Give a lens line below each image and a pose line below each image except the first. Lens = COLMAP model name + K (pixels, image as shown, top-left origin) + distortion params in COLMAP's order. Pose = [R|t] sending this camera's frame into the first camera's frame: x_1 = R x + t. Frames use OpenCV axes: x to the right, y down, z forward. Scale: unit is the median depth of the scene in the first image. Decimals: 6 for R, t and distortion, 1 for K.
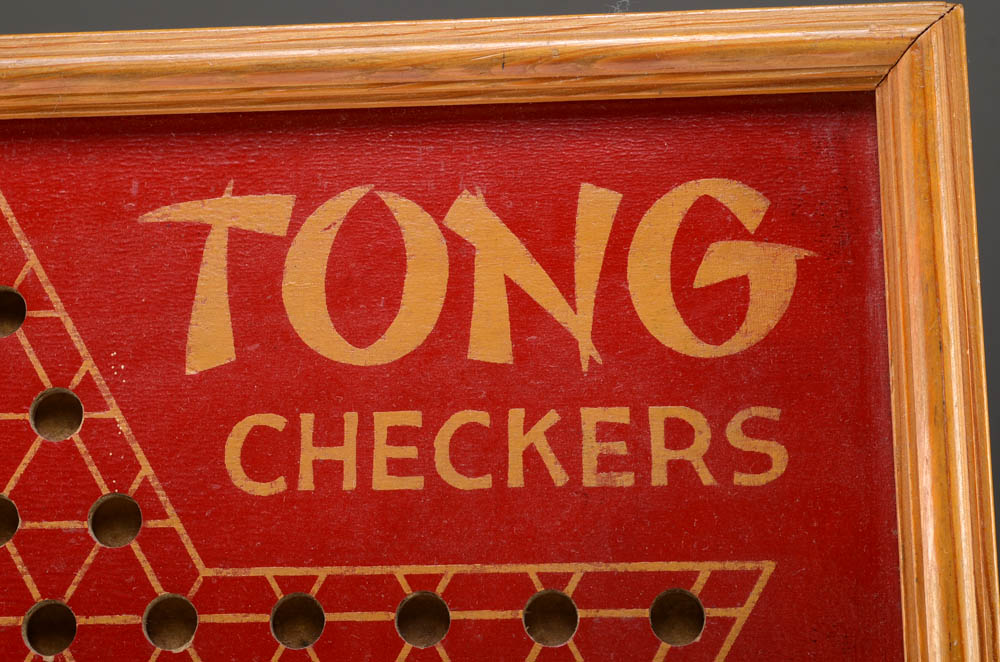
lens RADIAL K [[2343.2, 0, 499.7], [0, 2343.2, 330.3], [0, 0, 1]] dist [0.029566, 0.000000]
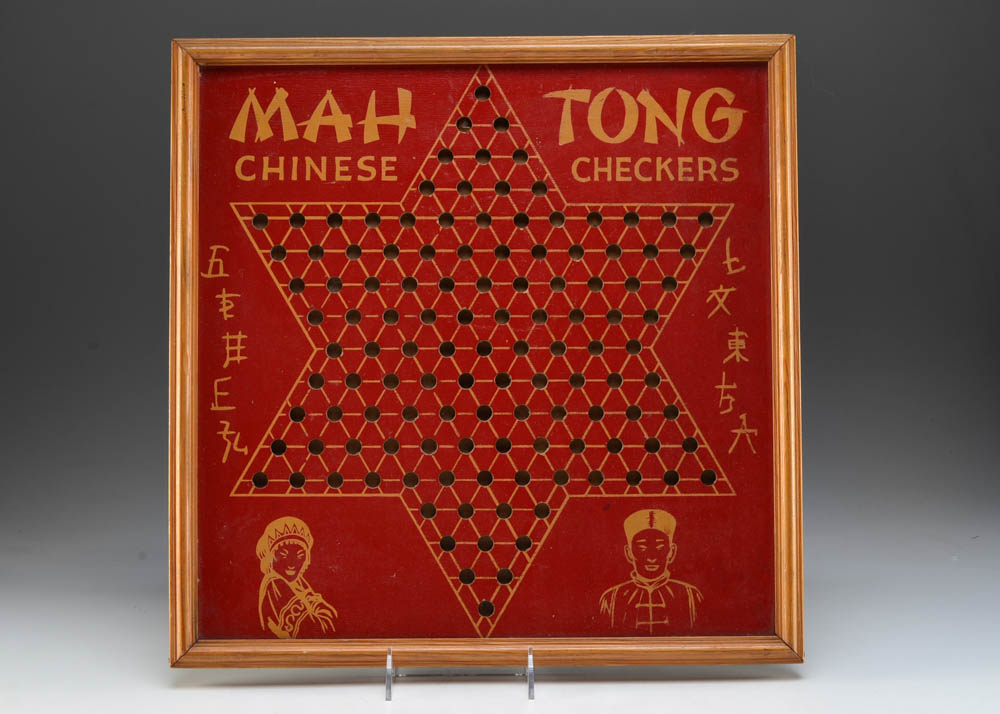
lens RADIAL K [[1811.3, 0, 499.9], [0, 1811.3, 357.7], [0, 0, 1]] dist [-0.004859, 0.000000]
pose [[0.997996, 0.007944, 0.062770, -0.379486], [-0.019628, 0.982012, 0.187795, -0.166808], [-0.060149, -0.188651, 0.980201, -1.580375]]
